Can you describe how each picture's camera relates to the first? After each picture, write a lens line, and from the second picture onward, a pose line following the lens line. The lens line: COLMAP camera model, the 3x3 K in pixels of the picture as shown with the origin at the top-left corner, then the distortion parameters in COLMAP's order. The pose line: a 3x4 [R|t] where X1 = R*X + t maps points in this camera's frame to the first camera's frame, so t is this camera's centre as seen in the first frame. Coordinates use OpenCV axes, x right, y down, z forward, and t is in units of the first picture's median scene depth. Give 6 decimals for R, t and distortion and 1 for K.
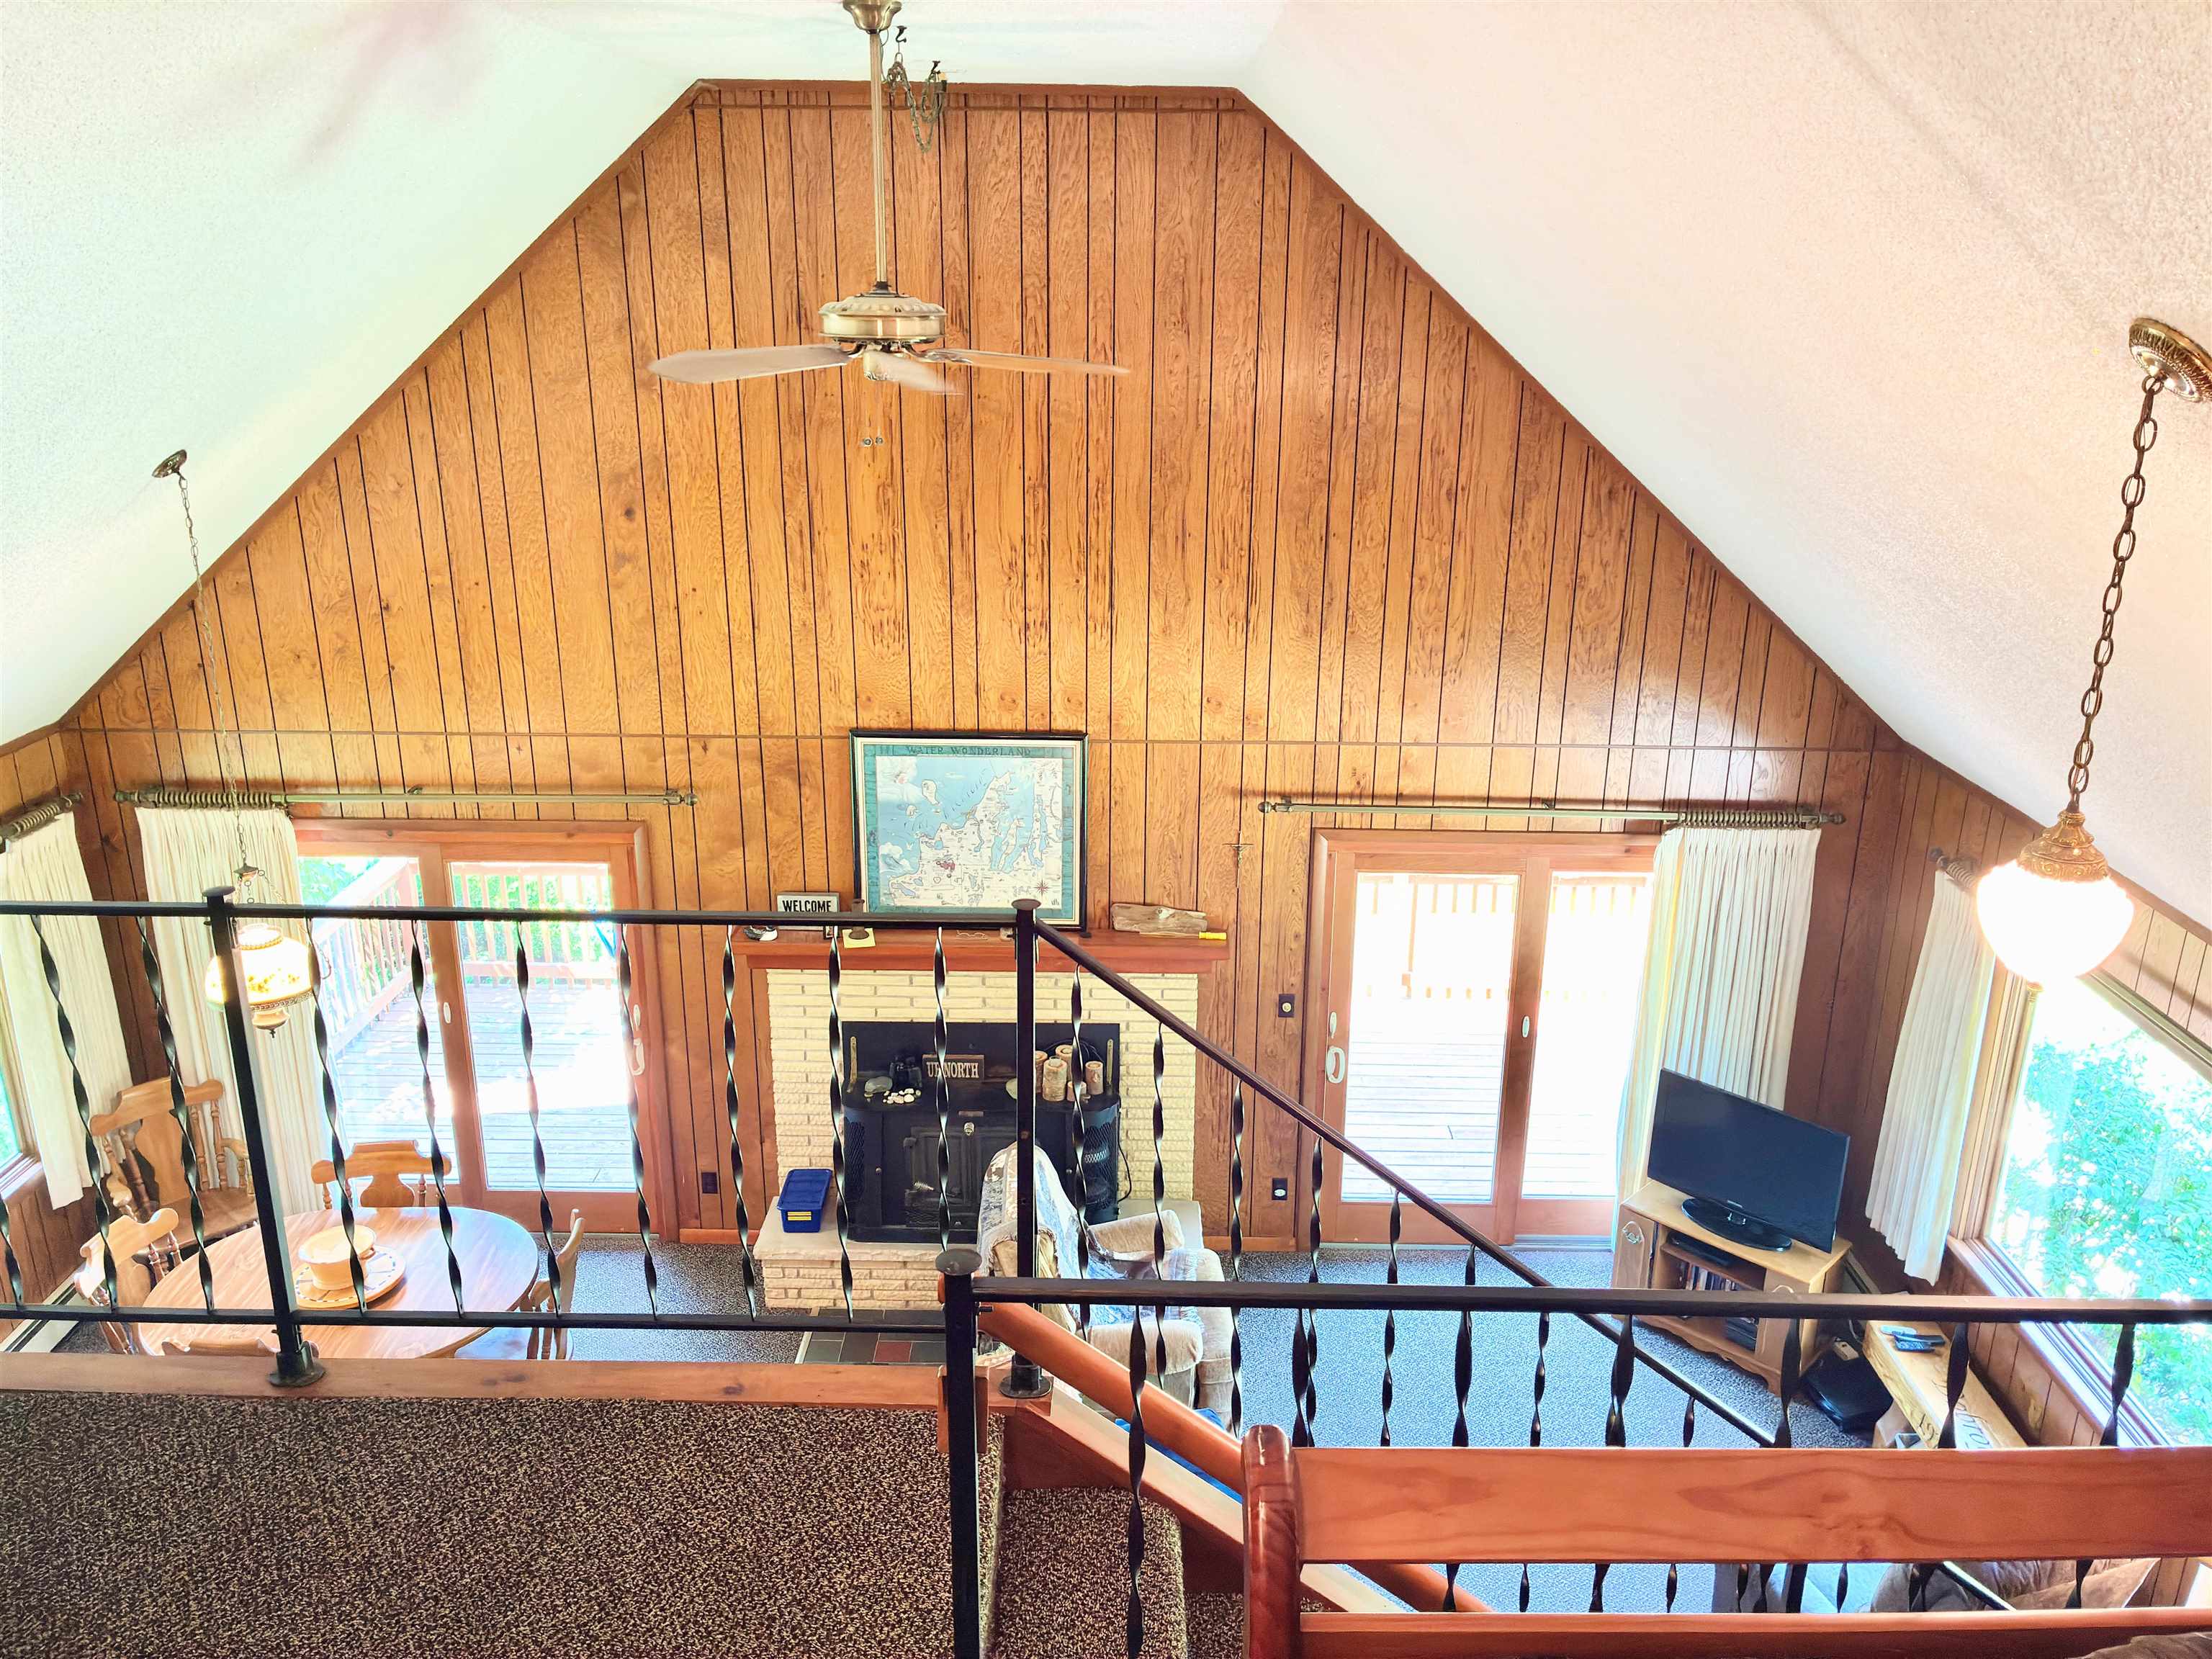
lens RADIAL K [[1755.5, 0, 1115.7], [0, 1755.5, 832.3], [0, 0, 1]] dist [0.038569, -0.060958]
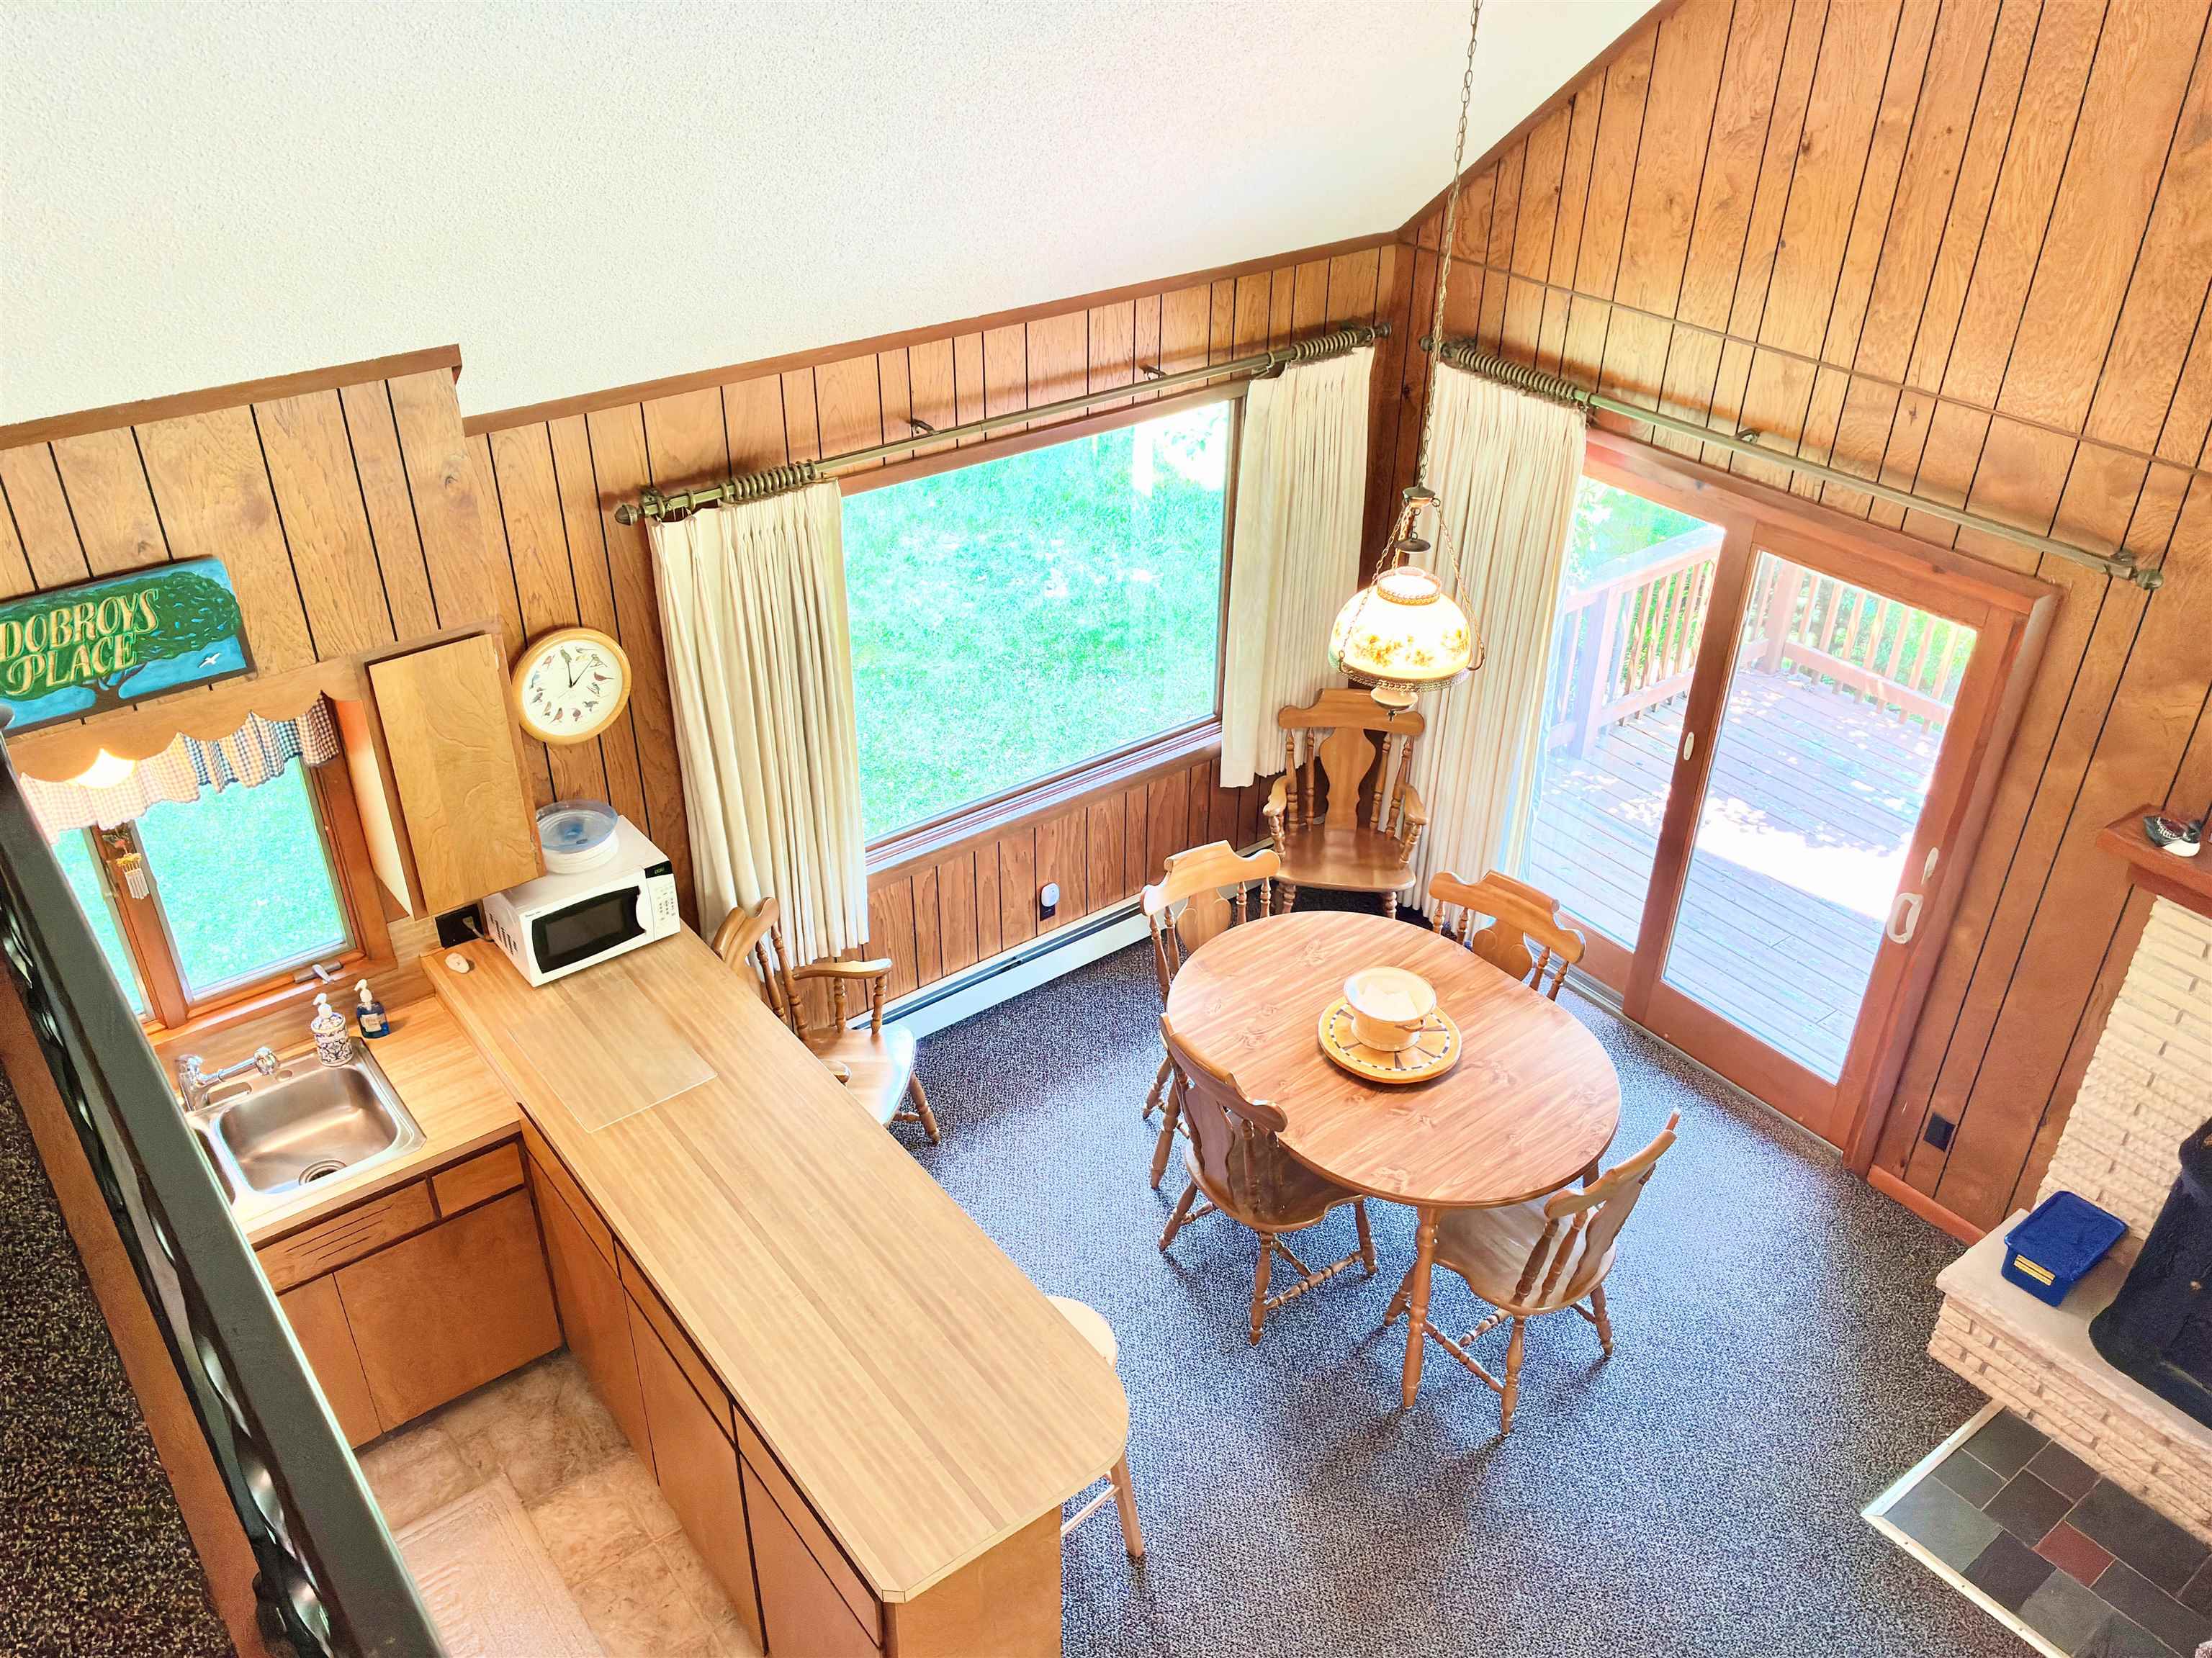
lens RADIAL K [[1755.3, 0, 1115.7], [0, 1755.3, 831.8], [0, 0, 1]] dist [0.038569, -0.060958]
pose [[0.622556, 0.420409, -0.660061, -0.035375], [-0.255805, 0.906436, 0.336062, -0.051020], [0.739587, -0.040371, 0.671849, 0.354653]]
